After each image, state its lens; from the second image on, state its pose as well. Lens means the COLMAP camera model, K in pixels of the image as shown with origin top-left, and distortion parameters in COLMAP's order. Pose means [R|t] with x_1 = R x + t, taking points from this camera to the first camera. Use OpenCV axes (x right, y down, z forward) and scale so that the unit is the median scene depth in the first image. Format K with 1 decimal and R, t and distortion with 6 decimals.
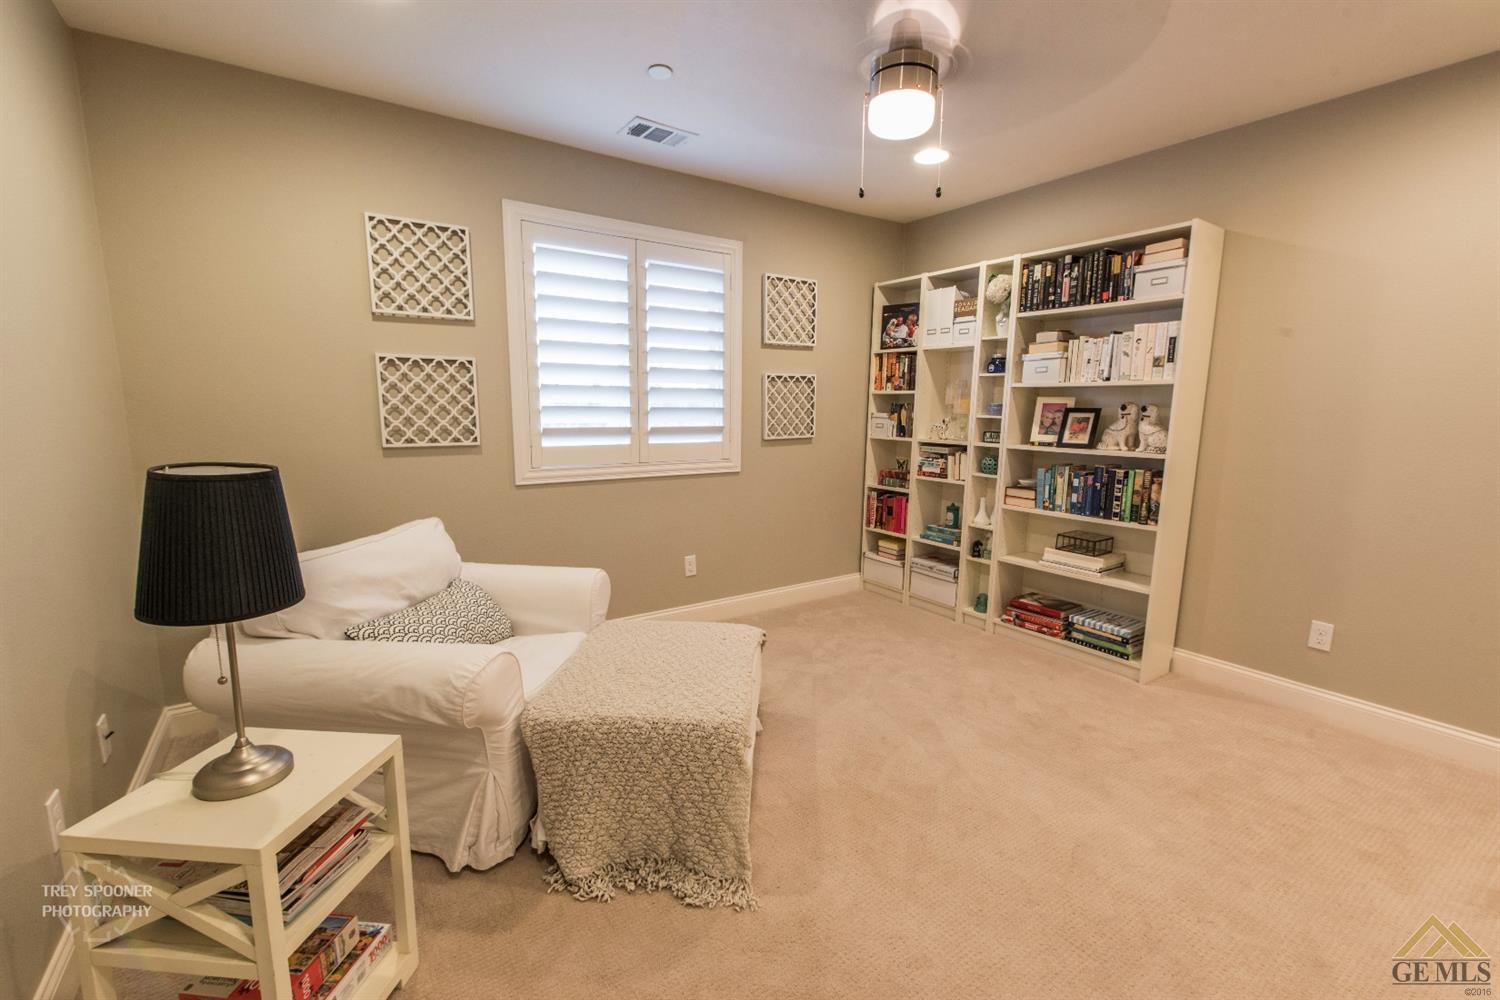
lens RADIAL K [[658.0, 0, 734.7], [0, 658.0, 511.7], [0, 0, 1]] dist [-0.000290, -0.000305]
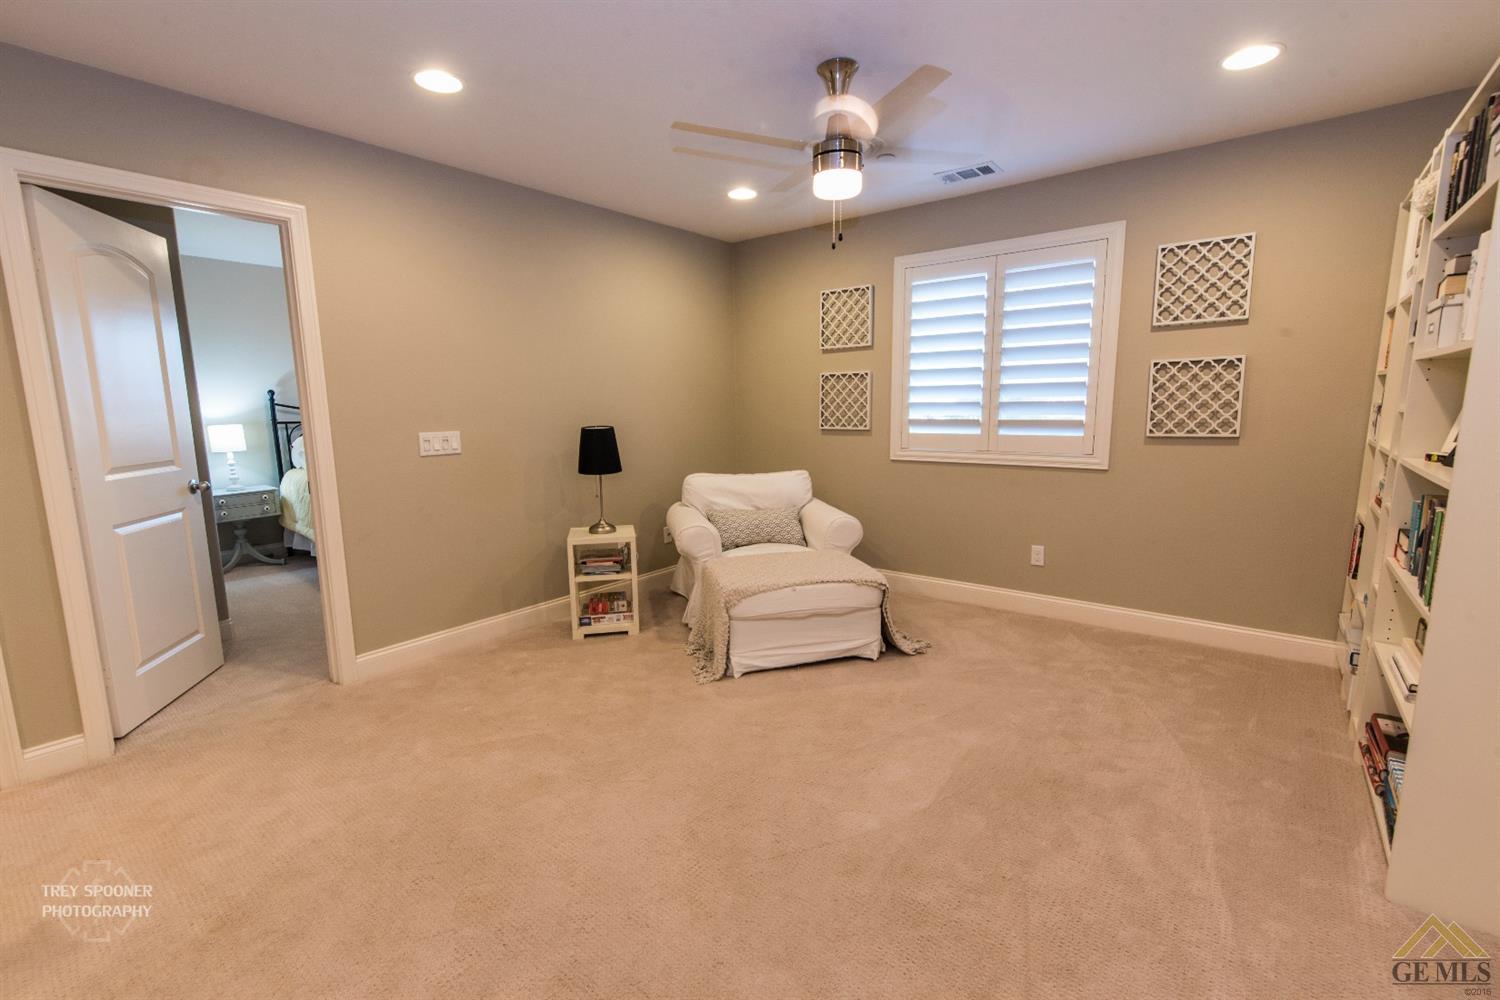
lens RADIAL K [[658.0, 0, 735.3], [0, 658.0, 504.6], [0, 0, 1]] dist [-0.000290, -0.000305]
pose [[0.296995, 0.138507, -0.944780, 0.821764], [-0.132583, 0.985822, 0.102846, -0.042694], [0.945630, 0.094717, 0.311148, 0.244477]]
